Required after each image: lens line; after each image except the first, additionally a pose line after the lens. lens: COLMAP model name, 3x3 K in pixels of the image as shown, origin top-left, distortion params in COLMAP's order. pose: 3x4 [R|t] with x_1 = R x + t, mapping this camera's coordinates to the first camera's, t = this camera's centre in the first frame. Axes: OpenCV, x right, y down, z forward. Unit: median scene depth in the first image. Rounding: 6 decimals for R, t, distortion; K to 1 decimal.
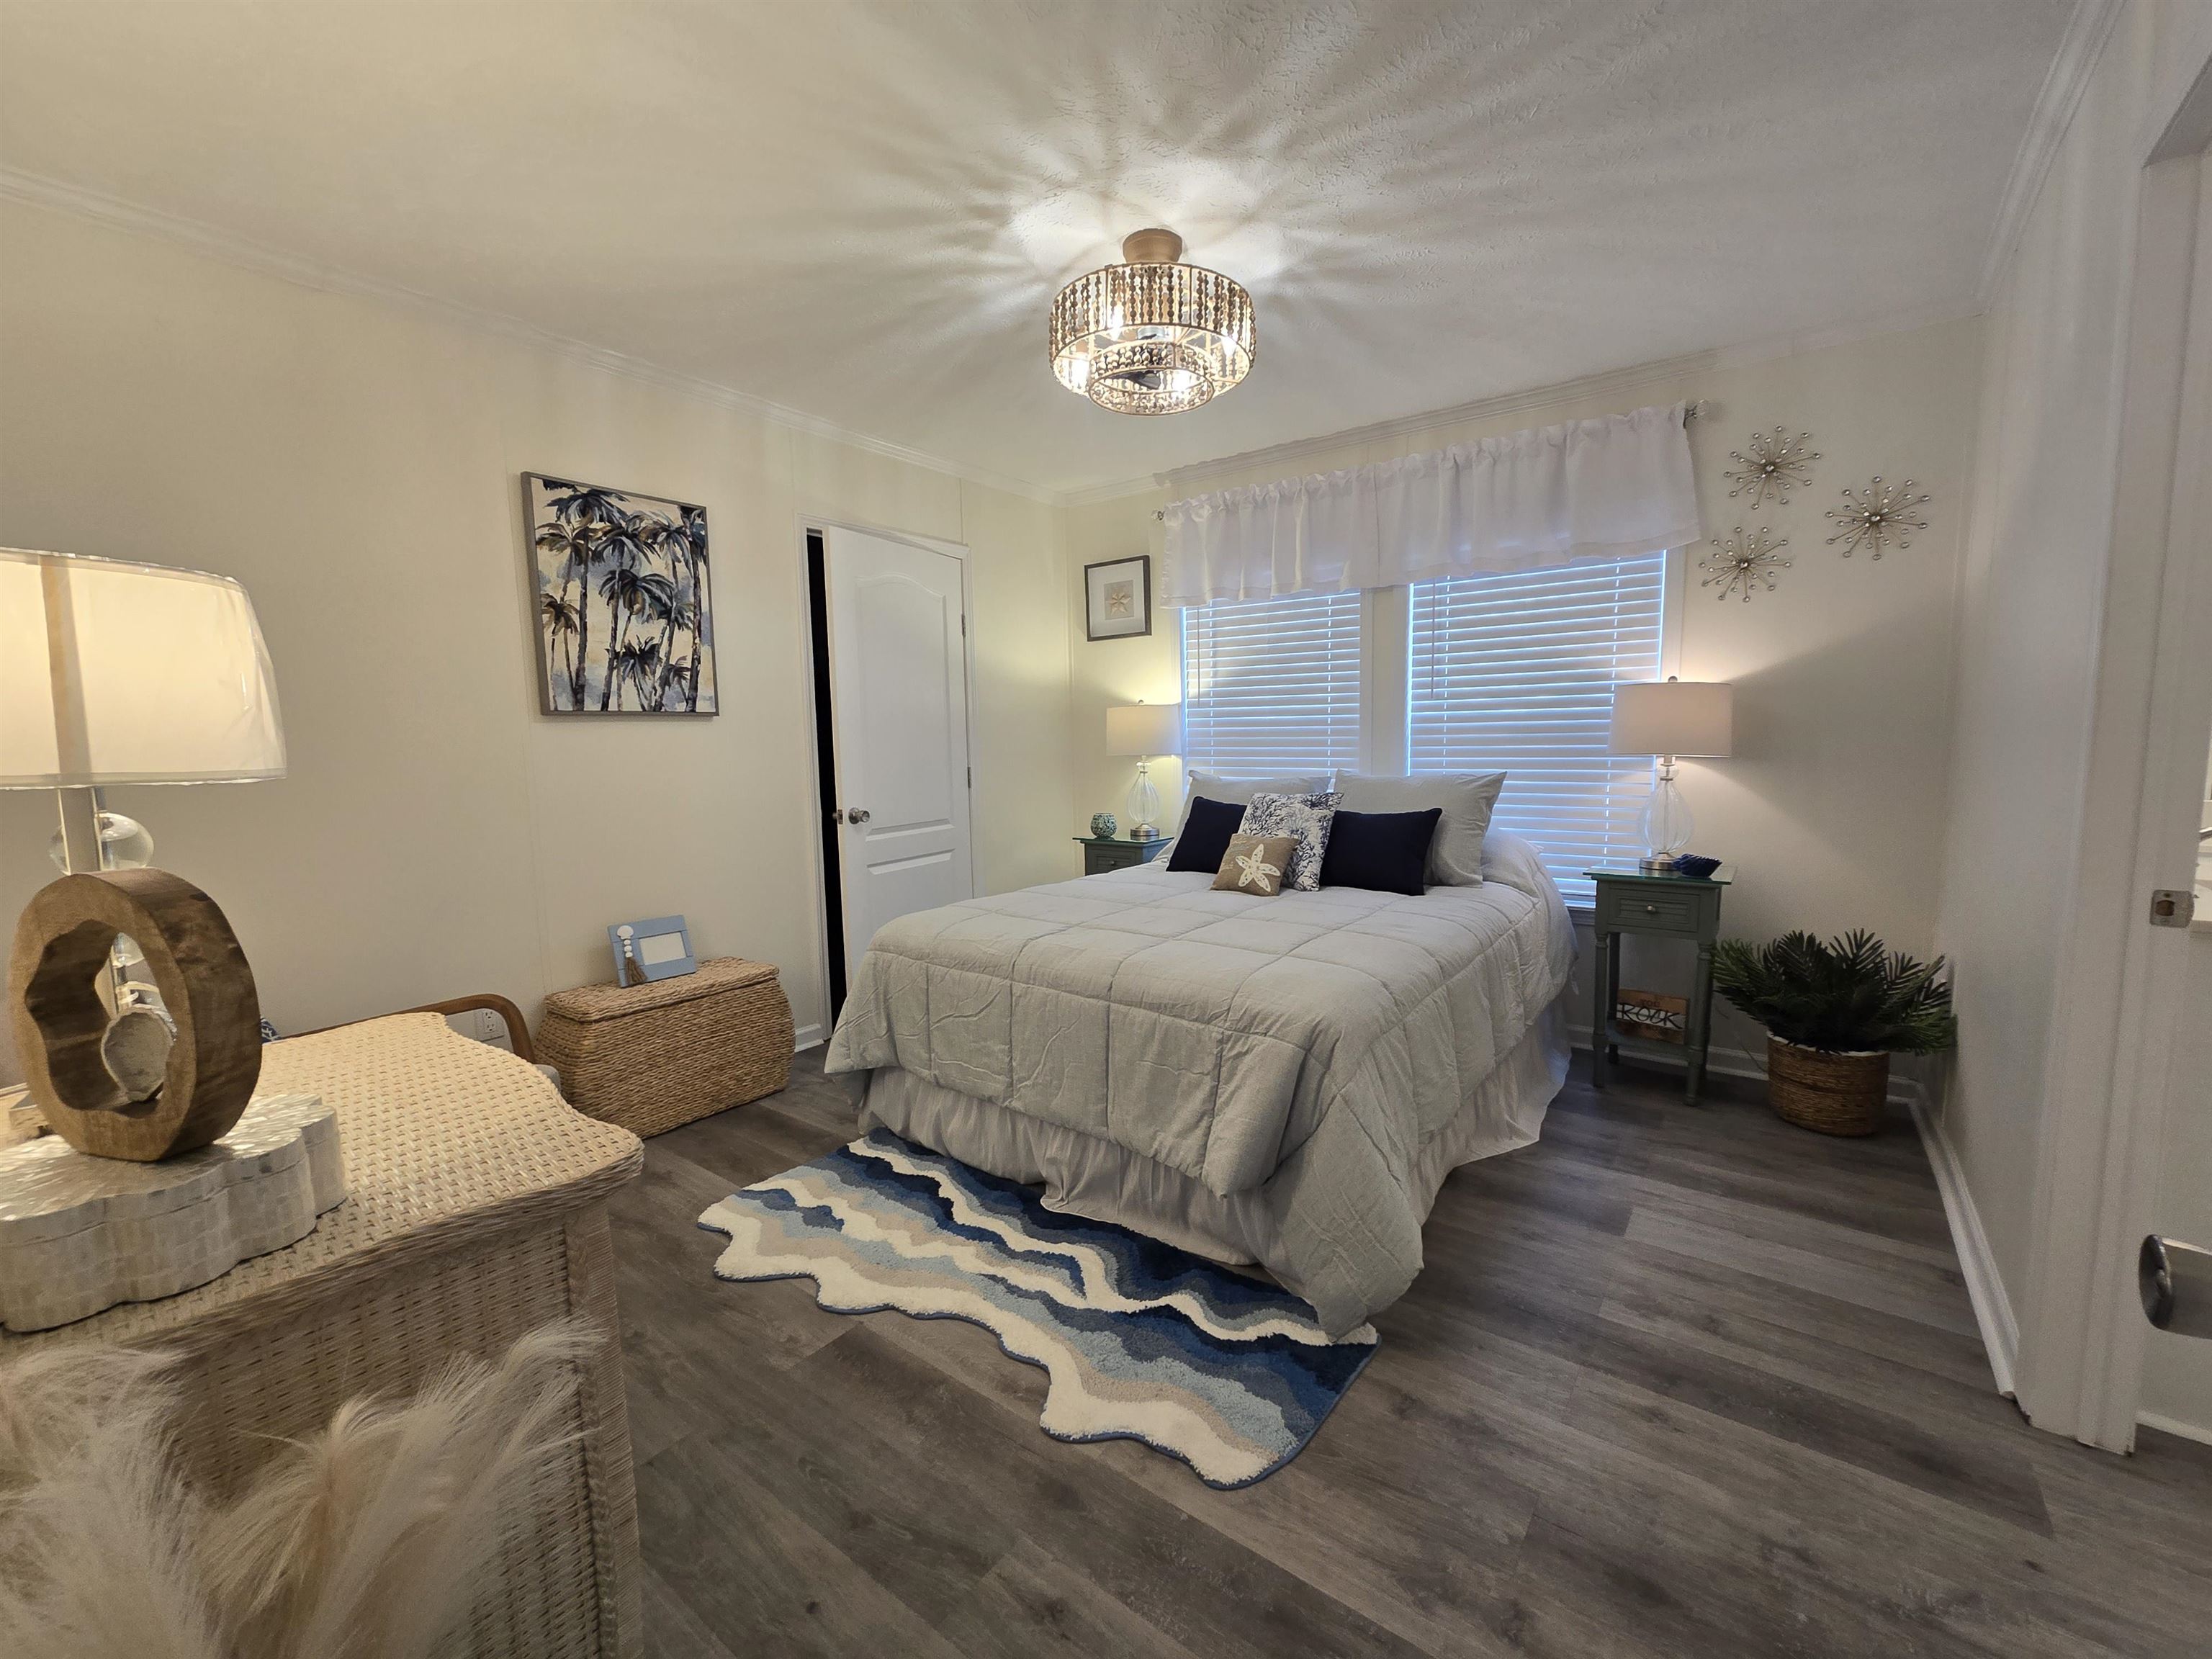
lens RADIAL K [[908.8, 0, 1108.8], [0, 908.8, 843.6], [0, 0, 1]] dist [-0.000130, 0.000854]
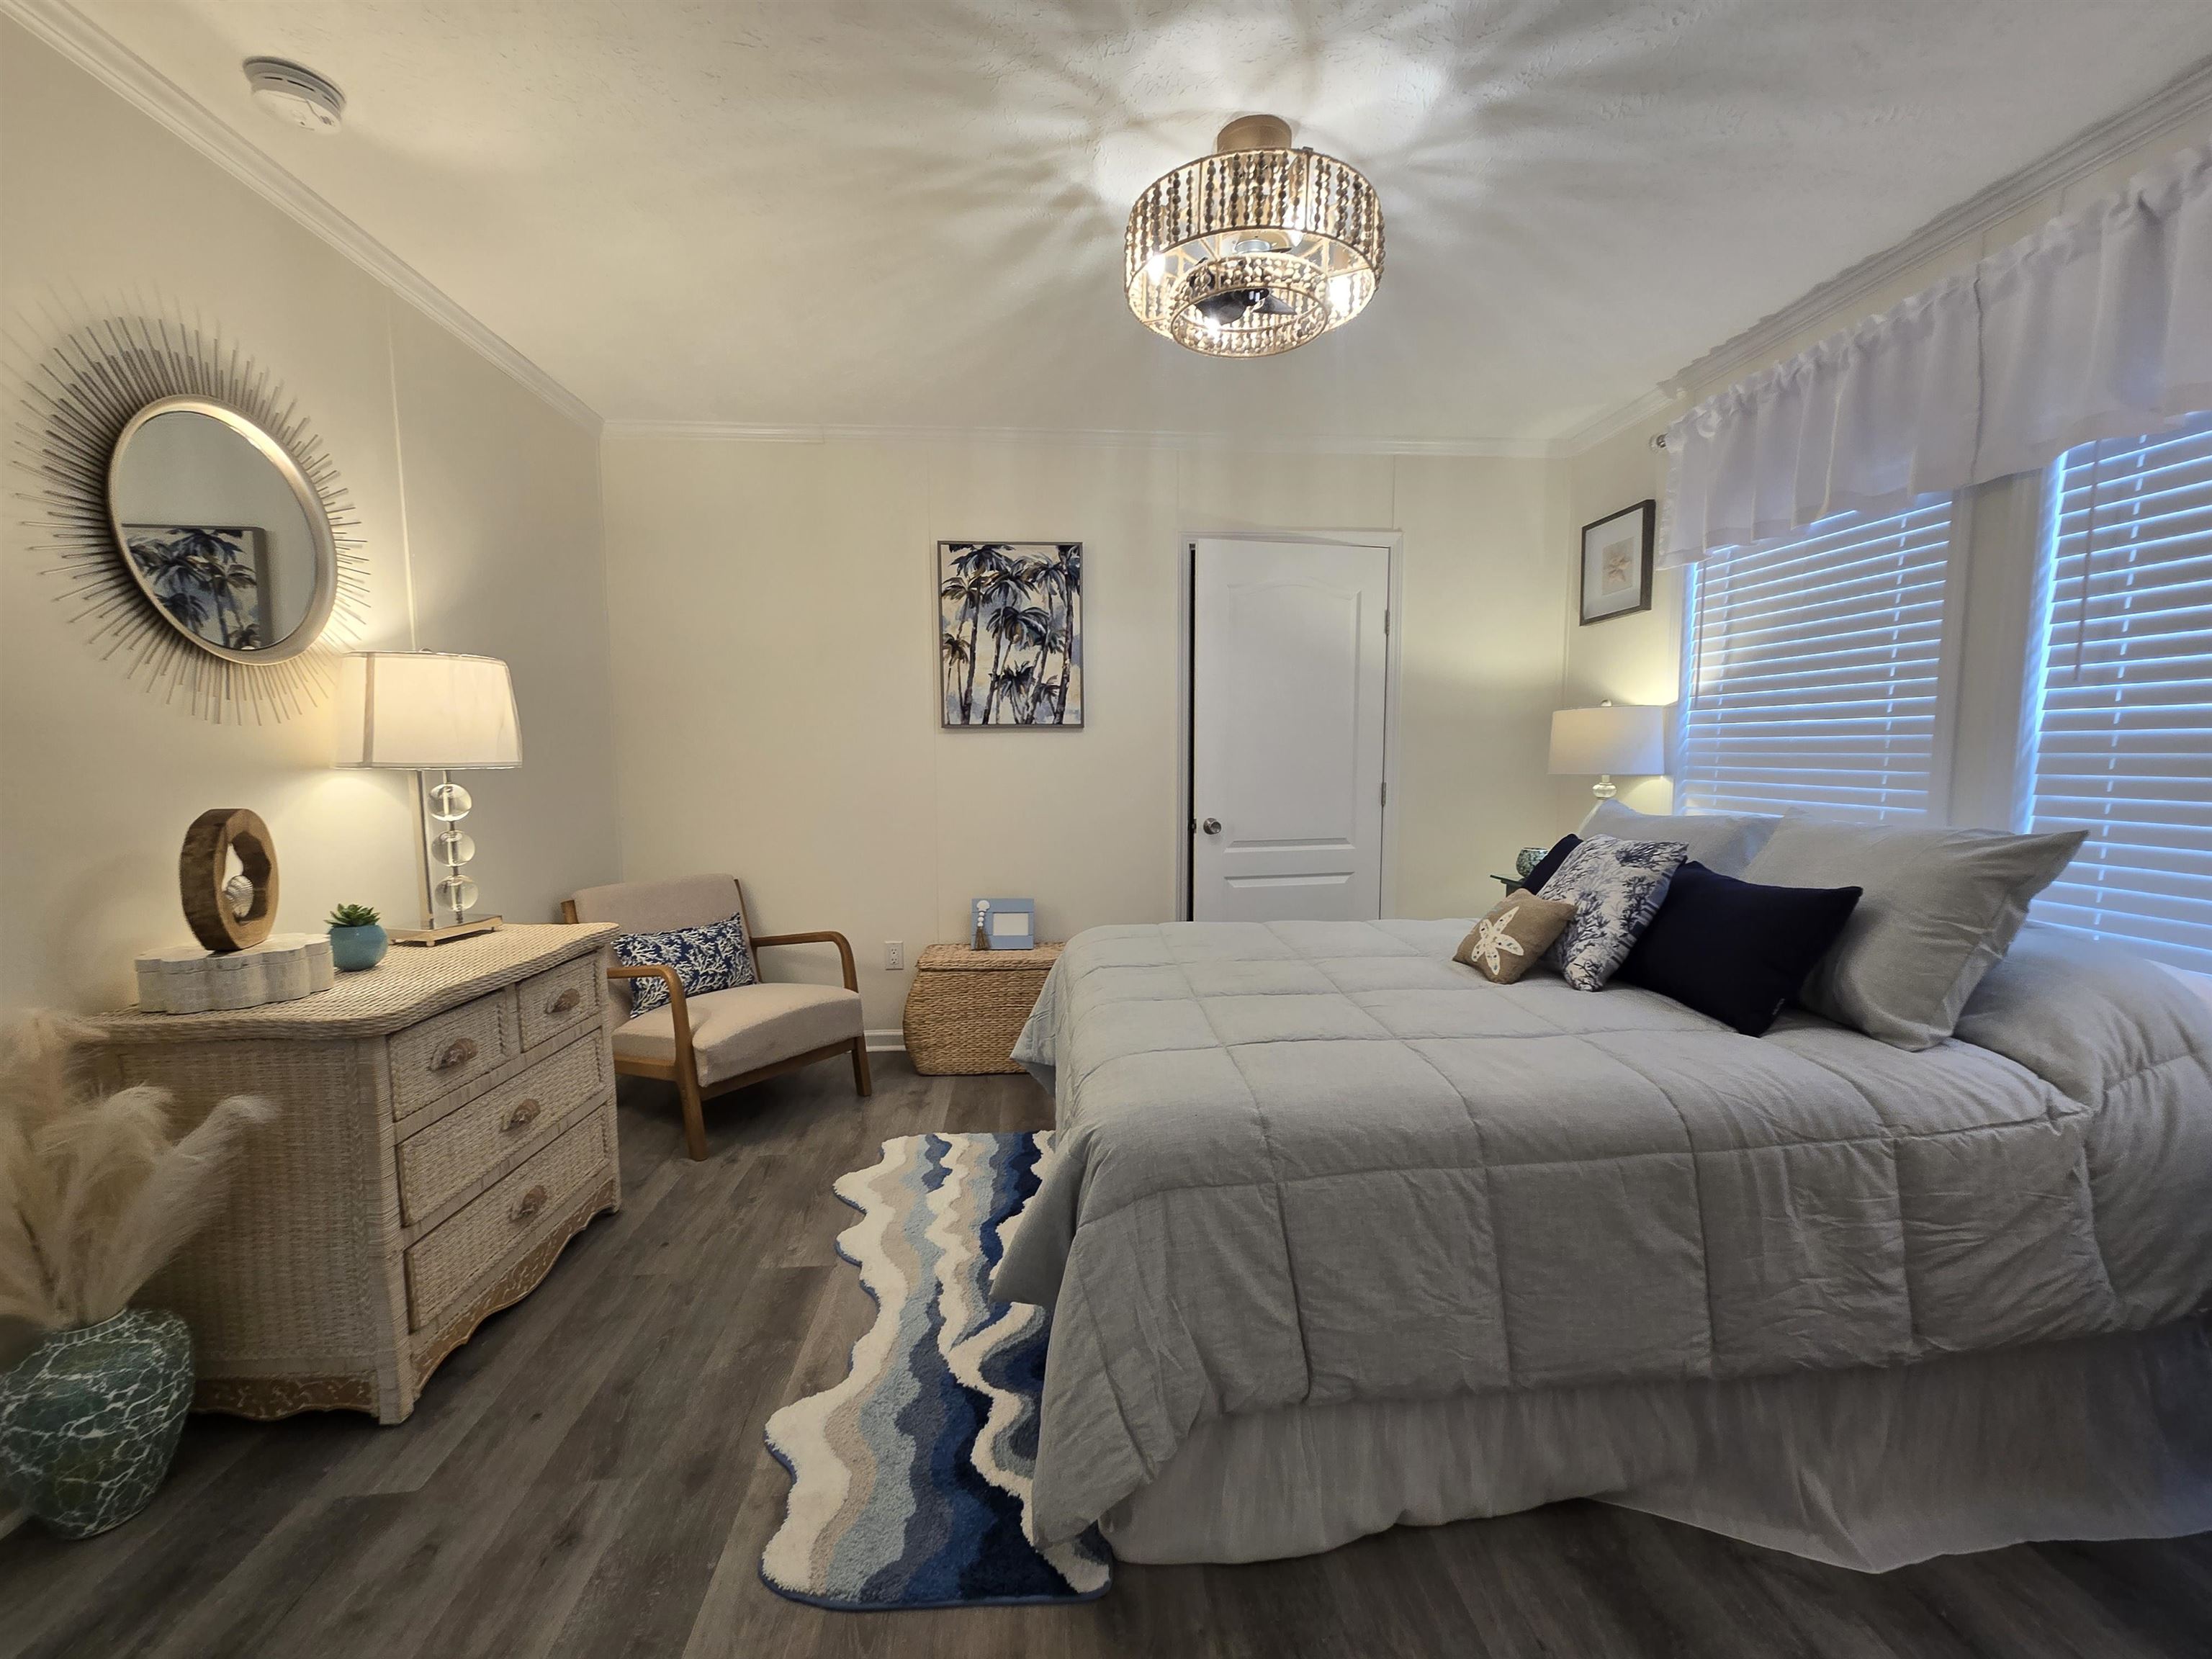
lens RADIAL K [[909.0, 0, 1105.1], [0, 909.0, 847.1], [0, 0, 1]] dist [-0.000853, -0.000150]
pose [[0.658460, 0.090691, -0.747132, 0.478009], [-0.094484, 0.994820, 0.037487, -0.041102], [0.746661, 0.045908, 0.663618, 0.306349]]
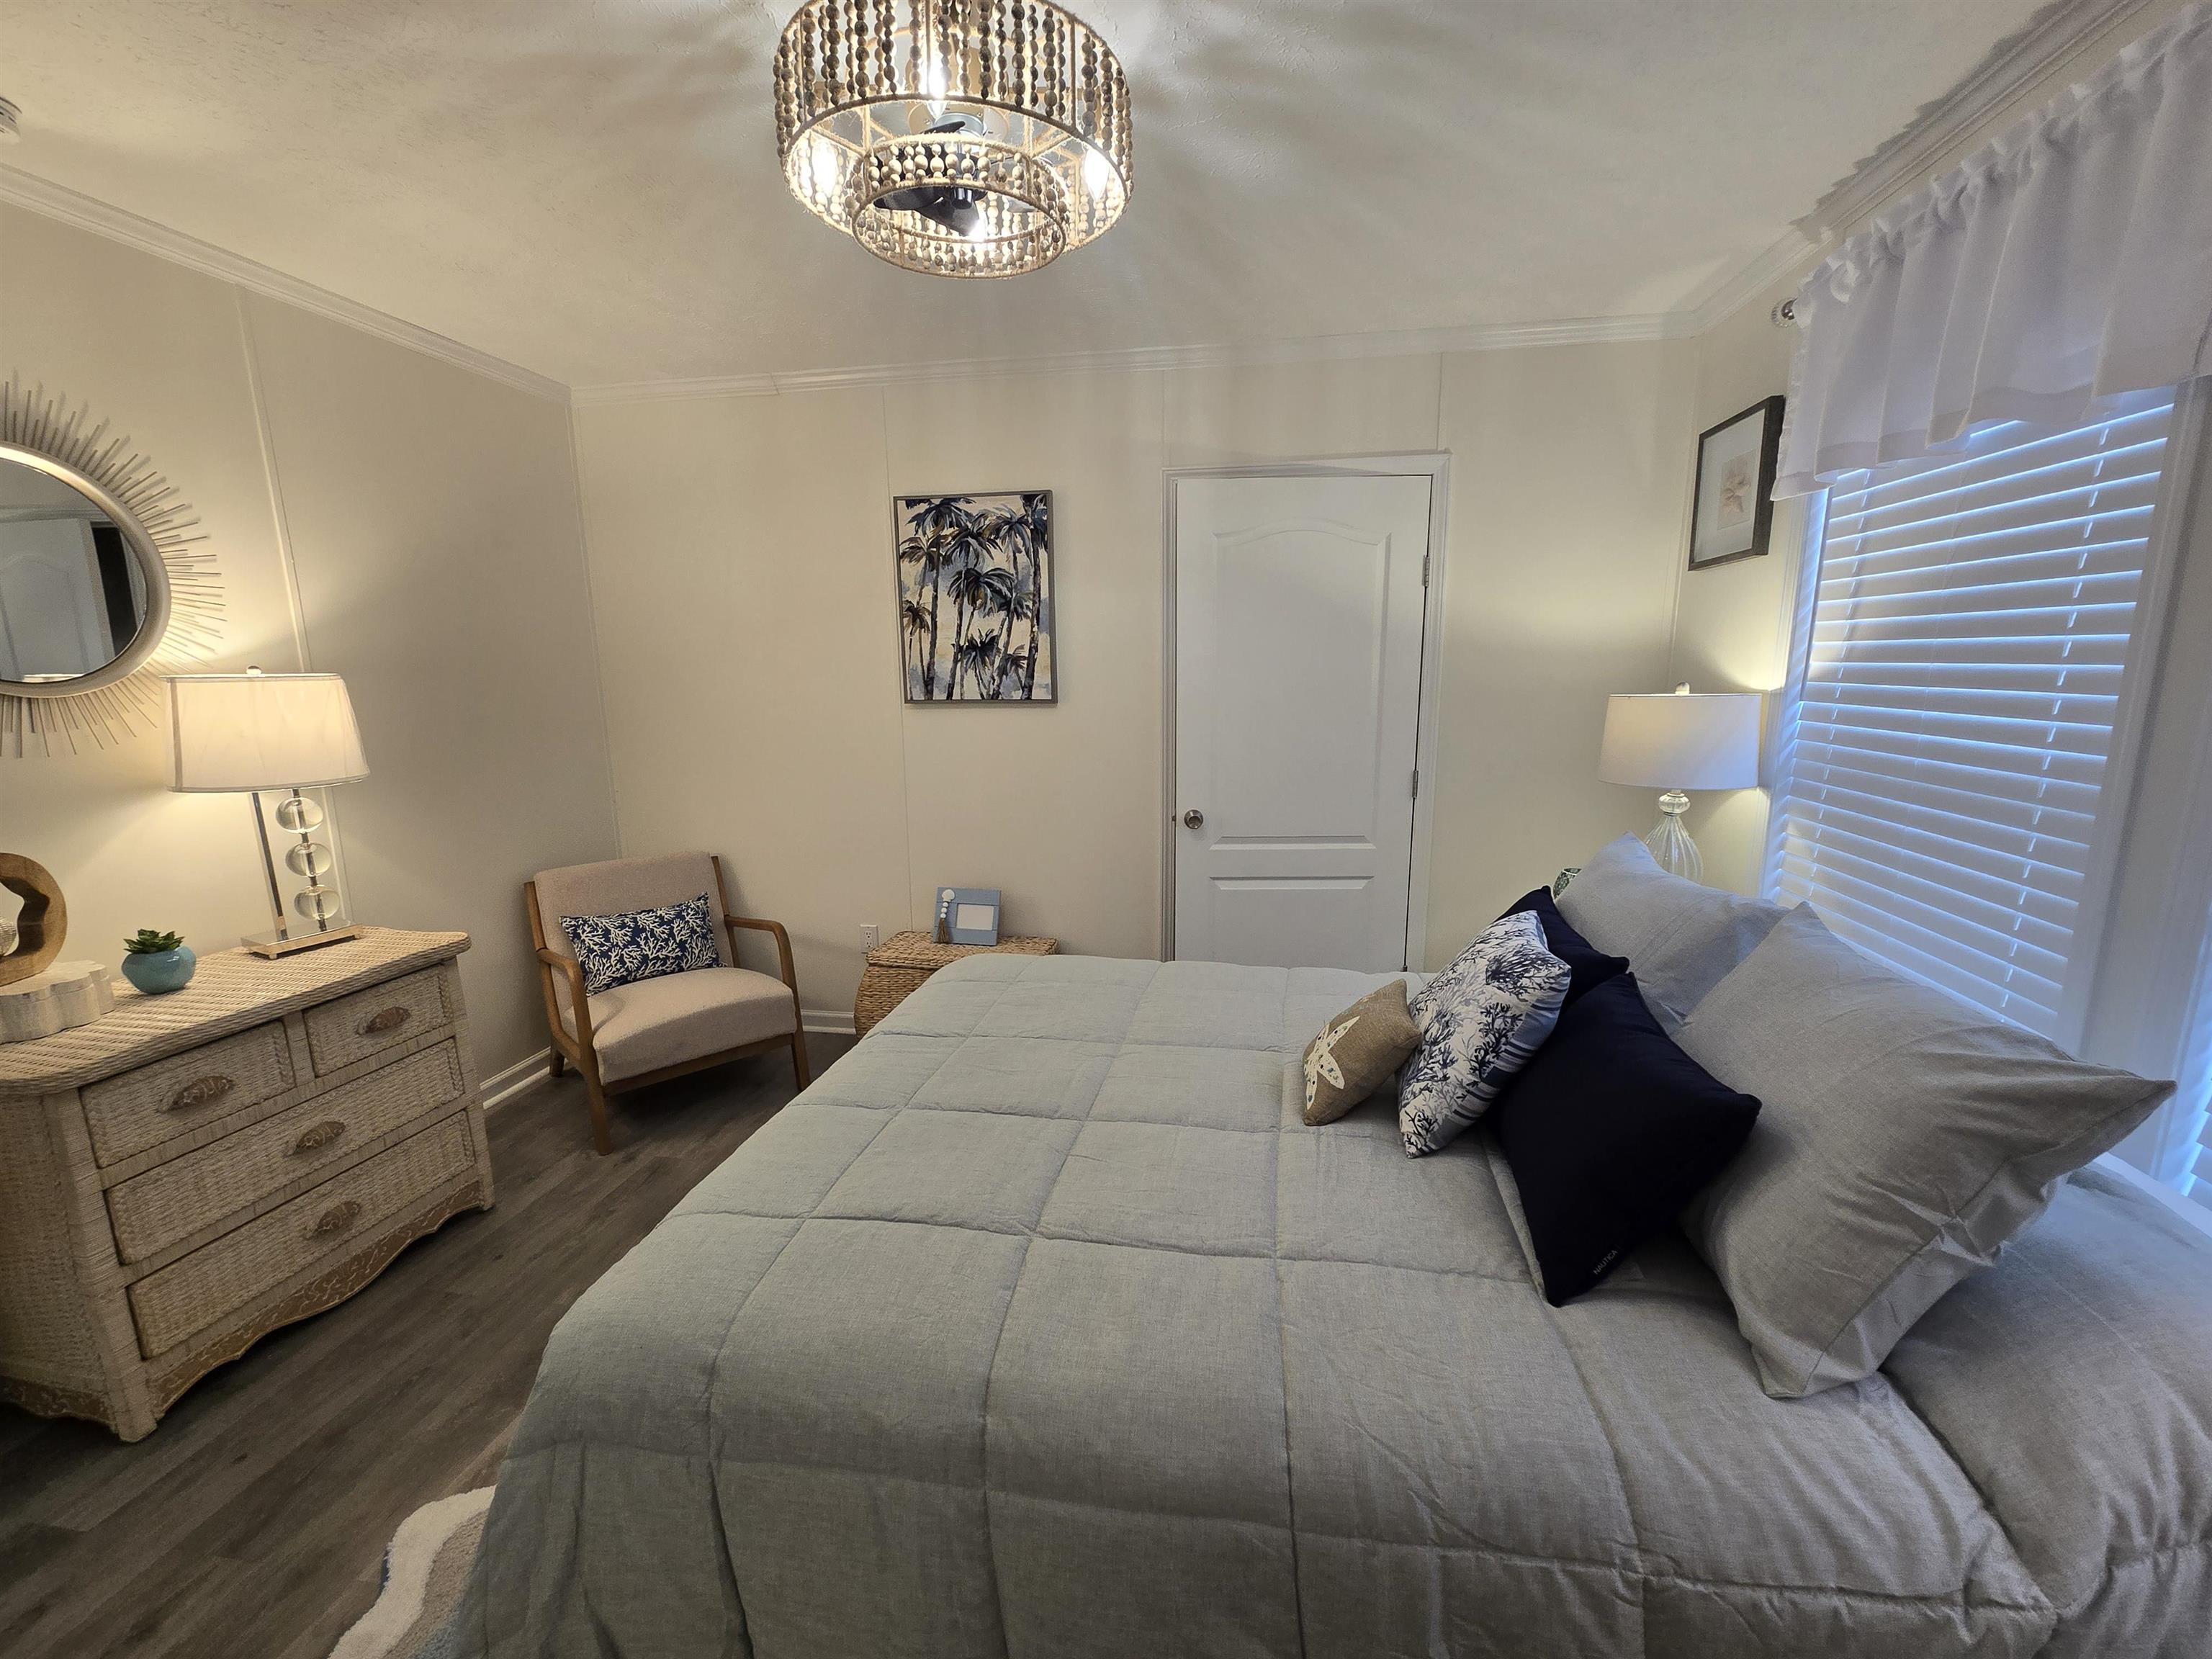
lens RADIAL K [[908.8, 0, 1108.8], [0, 908.8, 843.6], [0, 0, 1]] dist [-0.000130, 0.000854]
pose [[0.458658, 0.184523, -0.869243, 0.536872], [-0.103108, 0.982646, 0.154191, -0.161941], [0.882610, 0.018905, 0.469725, 0.637513]]
